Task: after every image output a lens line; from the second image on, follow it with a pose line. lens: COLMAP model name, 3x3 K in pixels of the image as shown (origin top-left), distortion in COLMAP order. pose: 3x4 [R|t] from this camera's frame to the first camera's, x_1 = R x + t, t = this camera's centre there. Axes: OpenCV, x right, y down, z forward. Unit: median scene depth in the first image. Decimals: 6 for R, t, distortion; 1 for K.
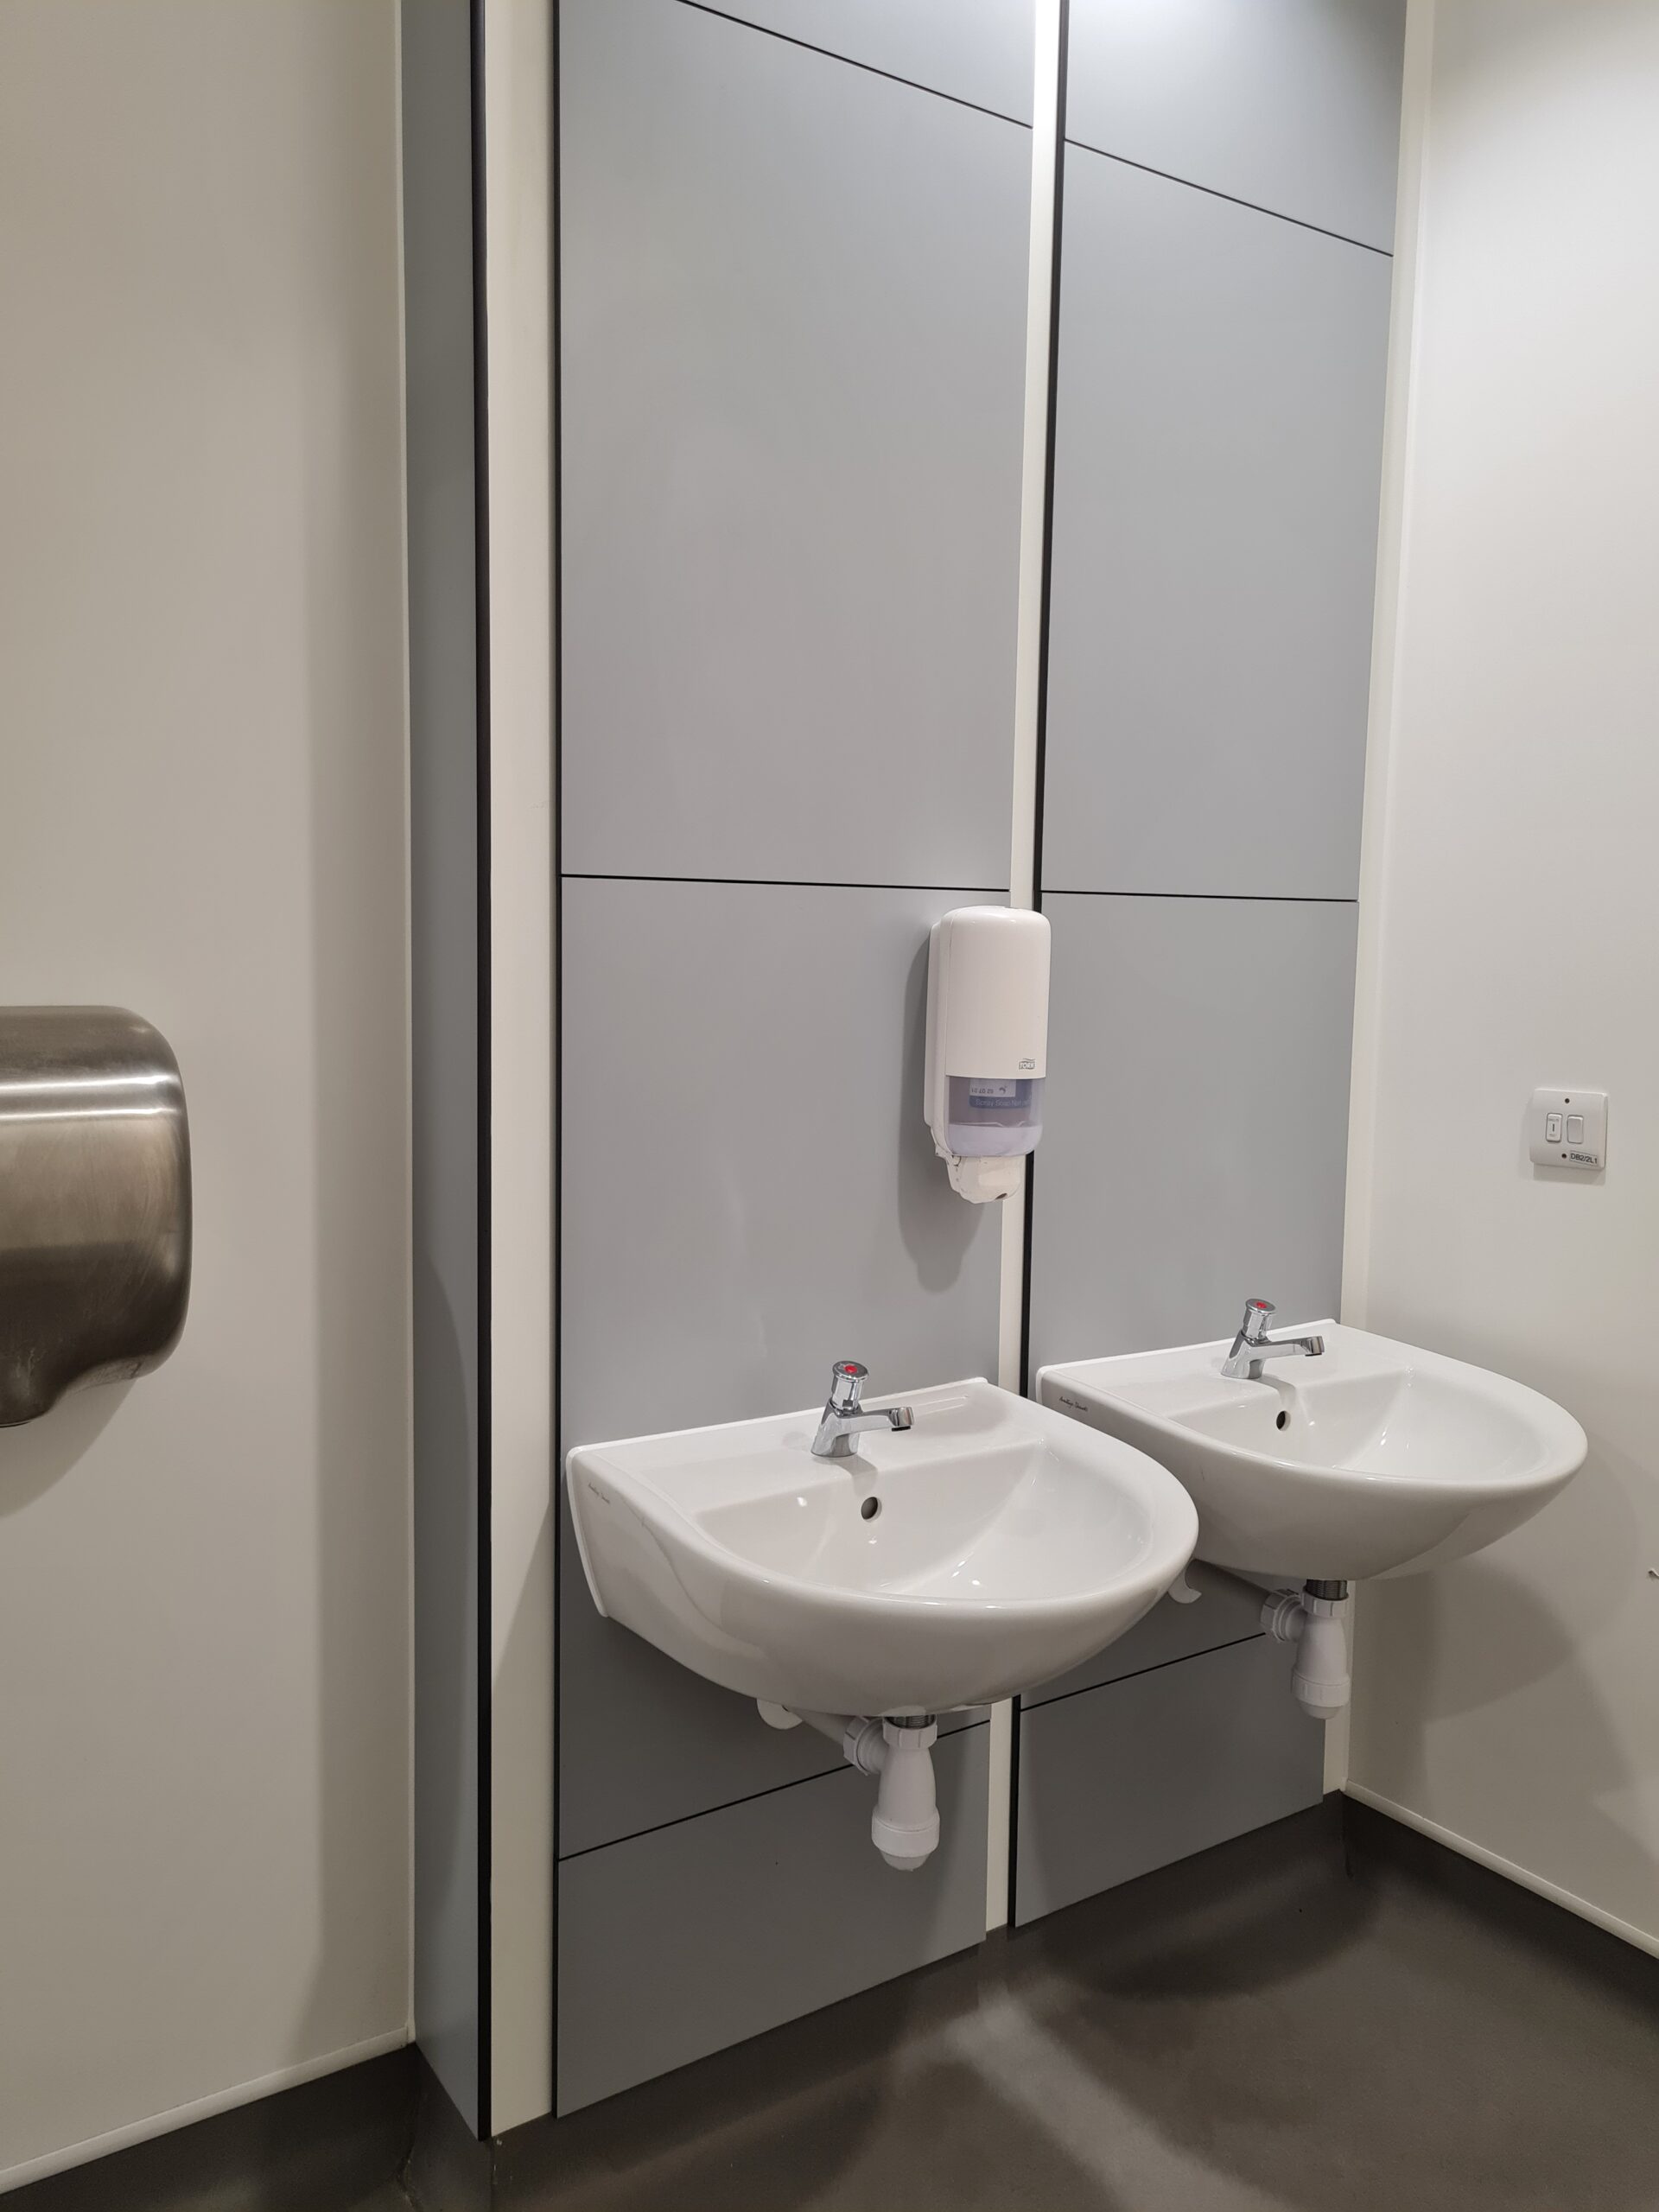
lens RADIAL K [[1755.7, 0, 829.5], [0, 1755.7, 1106.0], [0, 0, 1]] dist [0.056211, -0.159916]
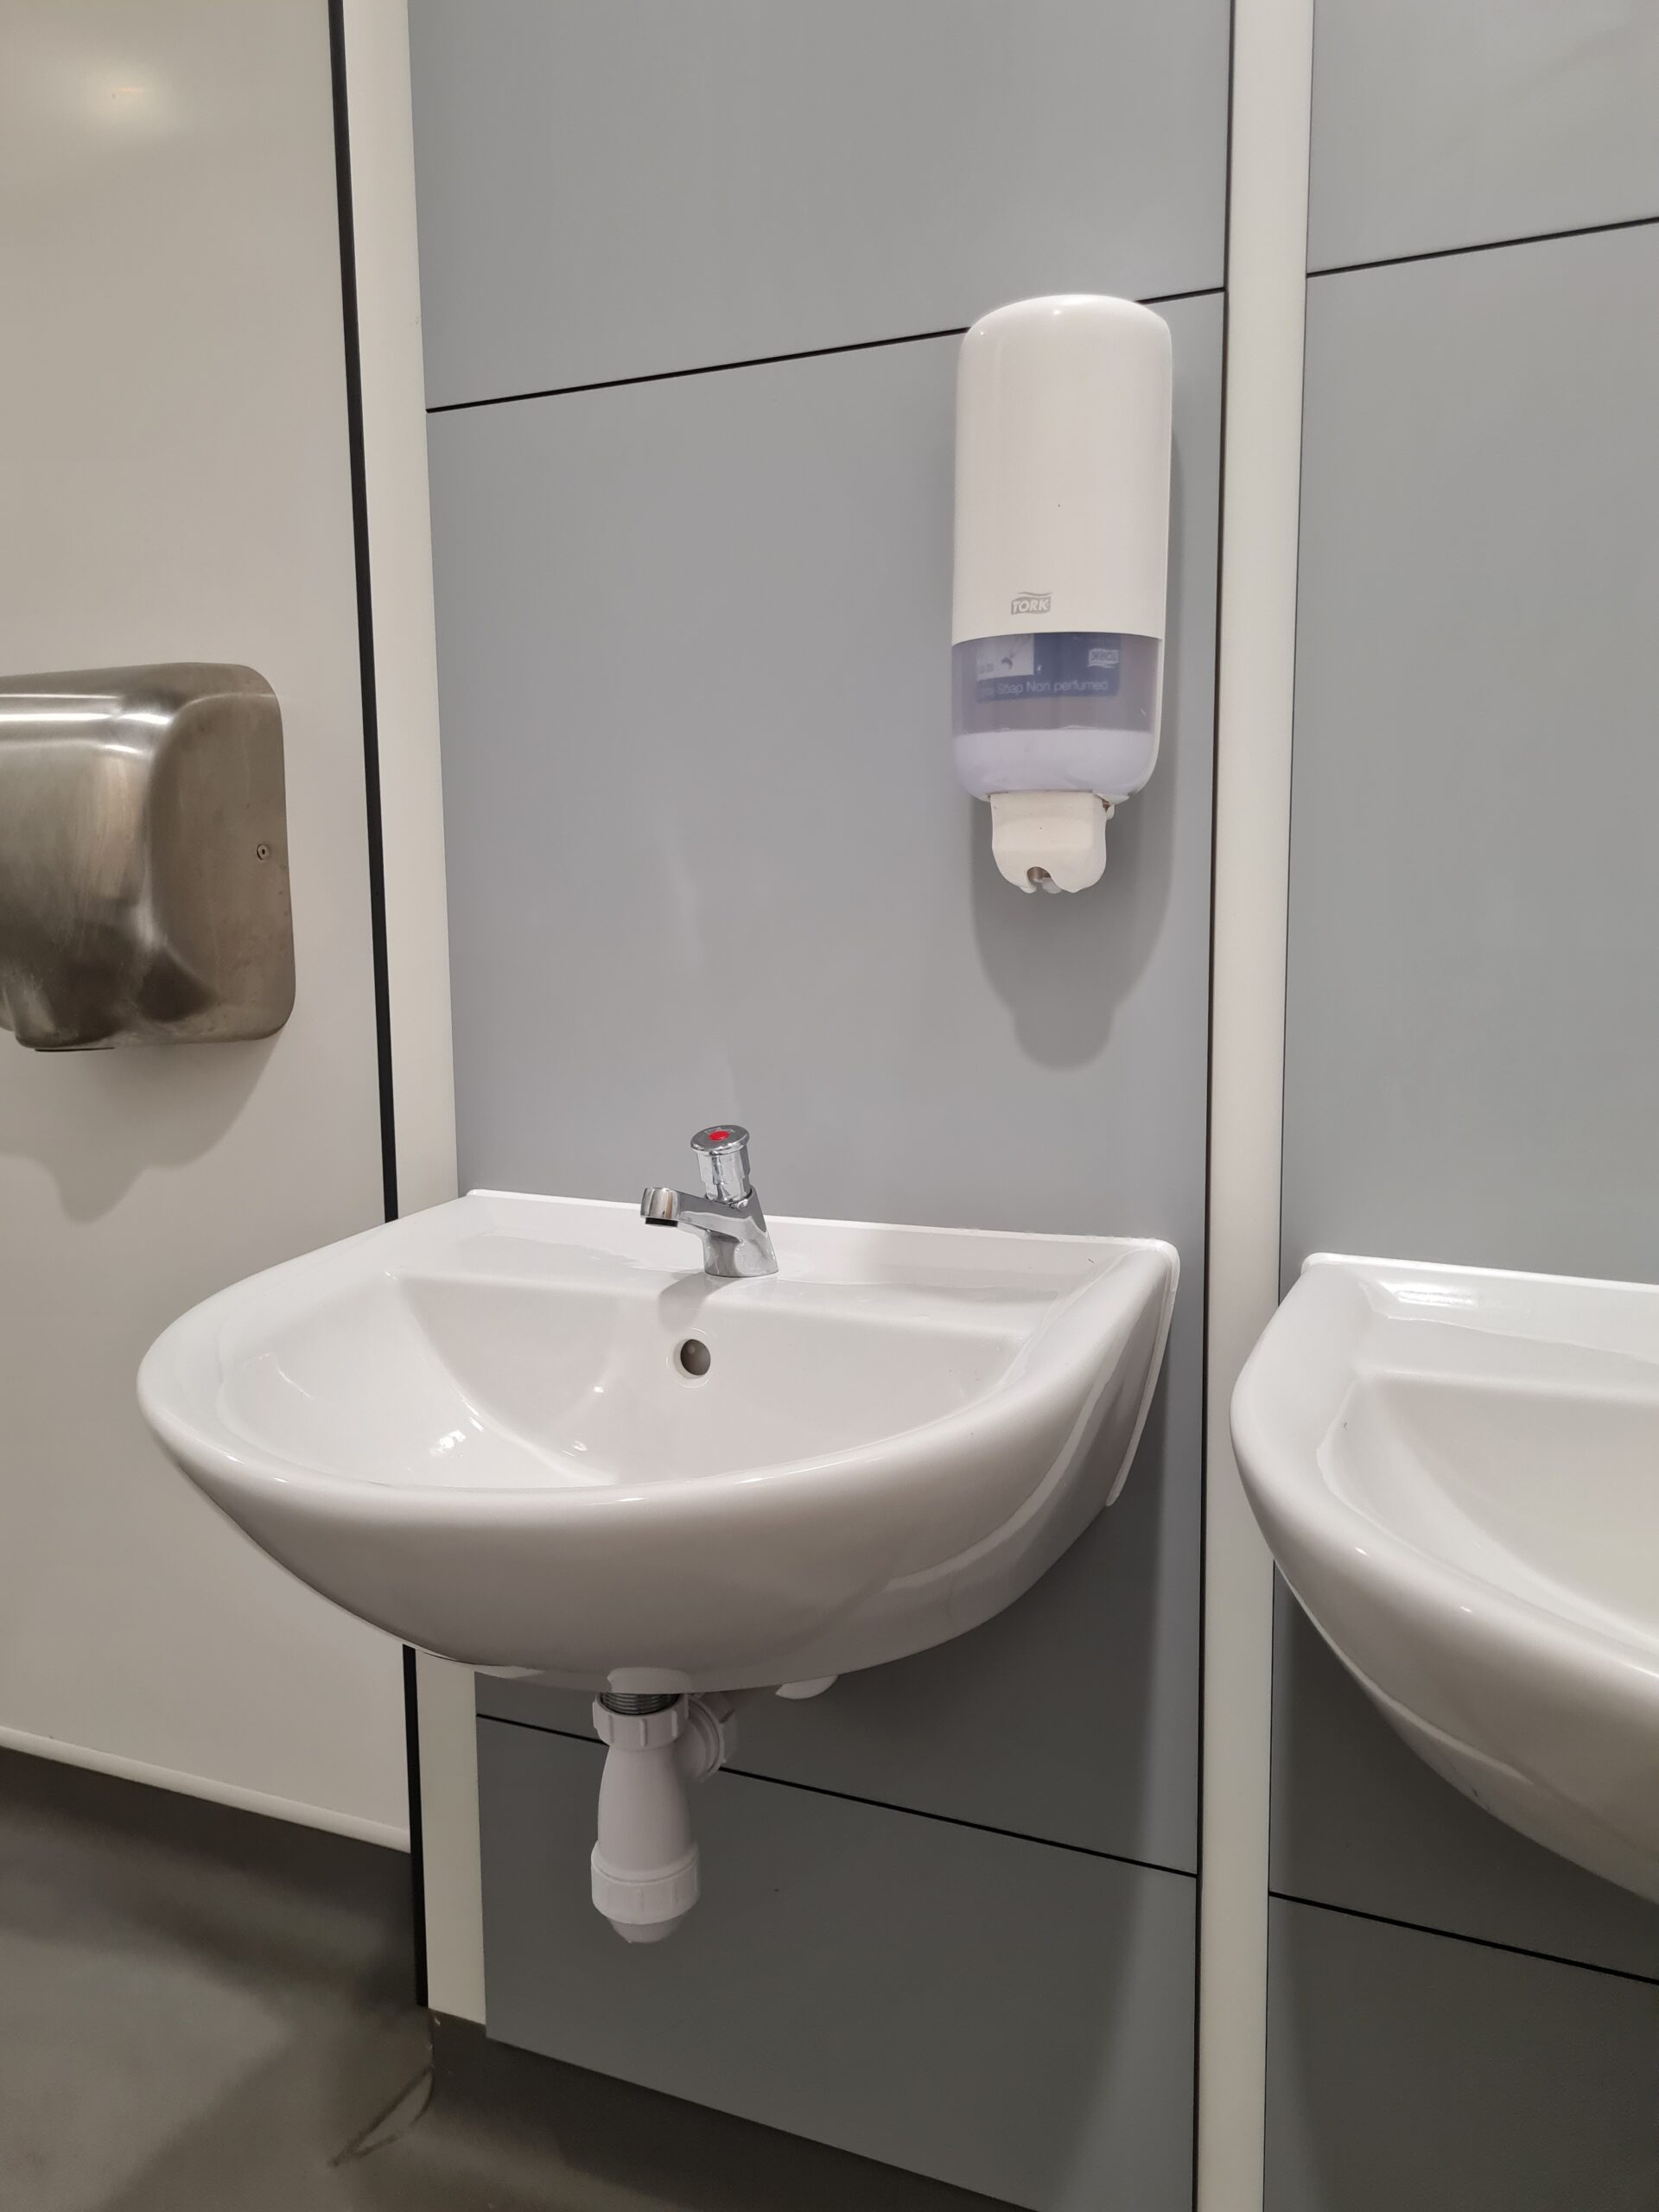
lens RADIAL K [[1755.7, 0, 829.5], [0, 1755.7, 1106.0], [0, 0, 1]] dist [0.056211, -0.159916]
pose [[0.465731, 0.079678, -0.881332, 0.584361], [-0.062331, 0.996418, 0.057144, 0.102755], [0.882729, 0.028320, 0.469029, 0.753656]]
